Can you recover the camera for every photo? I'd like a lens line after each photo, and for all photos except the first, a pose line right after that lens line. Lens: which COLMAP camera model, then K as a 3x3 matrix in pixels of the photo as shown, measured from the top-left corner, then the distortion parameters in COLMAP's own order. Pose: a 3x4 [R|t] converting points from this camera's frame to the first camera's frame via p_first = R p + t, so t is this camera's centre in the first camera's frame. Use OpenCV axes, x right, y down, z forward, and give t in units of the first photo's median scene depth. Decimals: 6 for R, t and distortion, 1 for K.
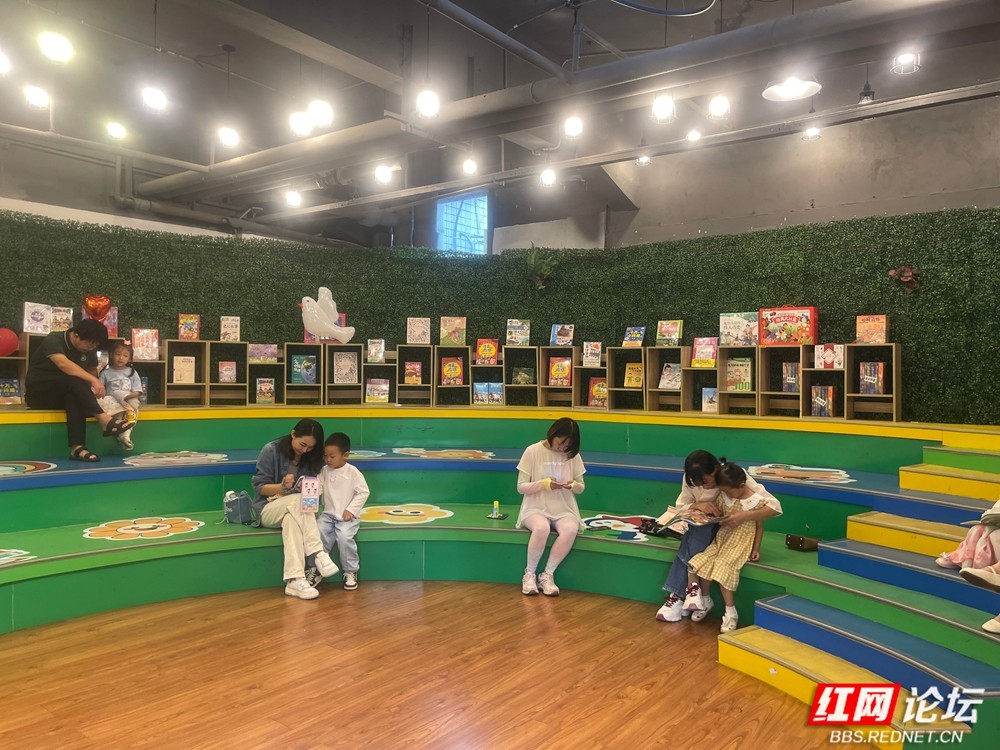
lens RADIAL K [[763.5, 0, 515.8], [0, 763.5, 381.5], [0, 0, 1]] dist [0.063230, -0.083591]
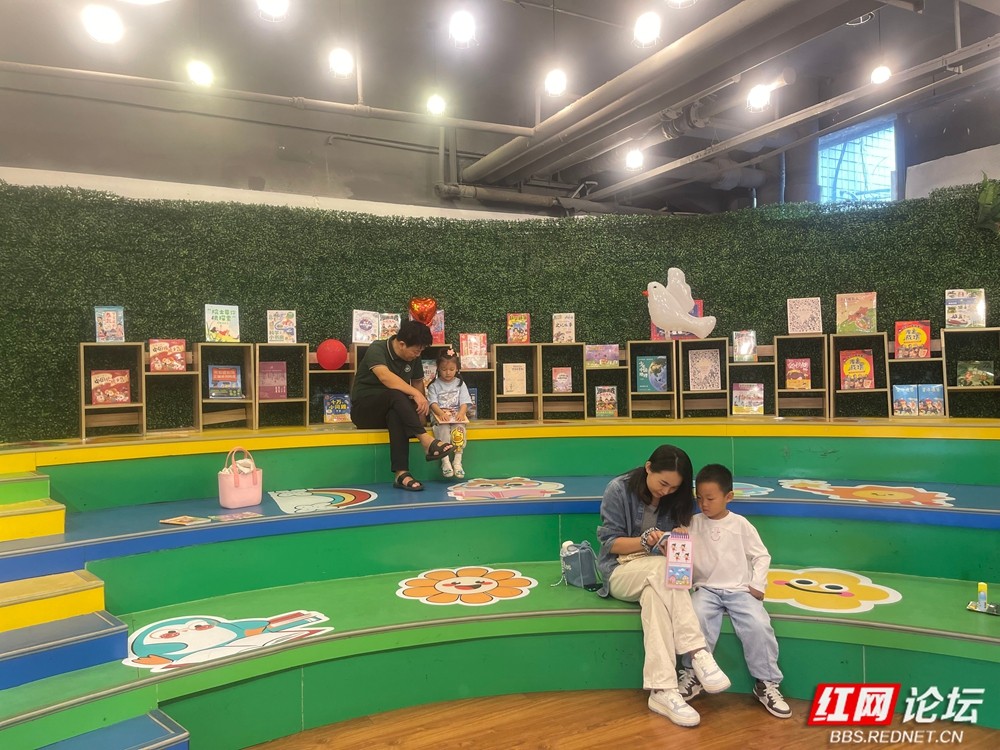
lens RADIAL K [[763.5, 0, 503.1], [0, 763.5, 379.1], [0, 0, 1]] dist [0.063230, -0.083591]
pose [[0.903721, -0.029041, -0.427135, -0.081314], [0.025784, 0.999578, -0.013408, -0.003981], [0.427344, 0.001104, 0.904088, 0.230110]]
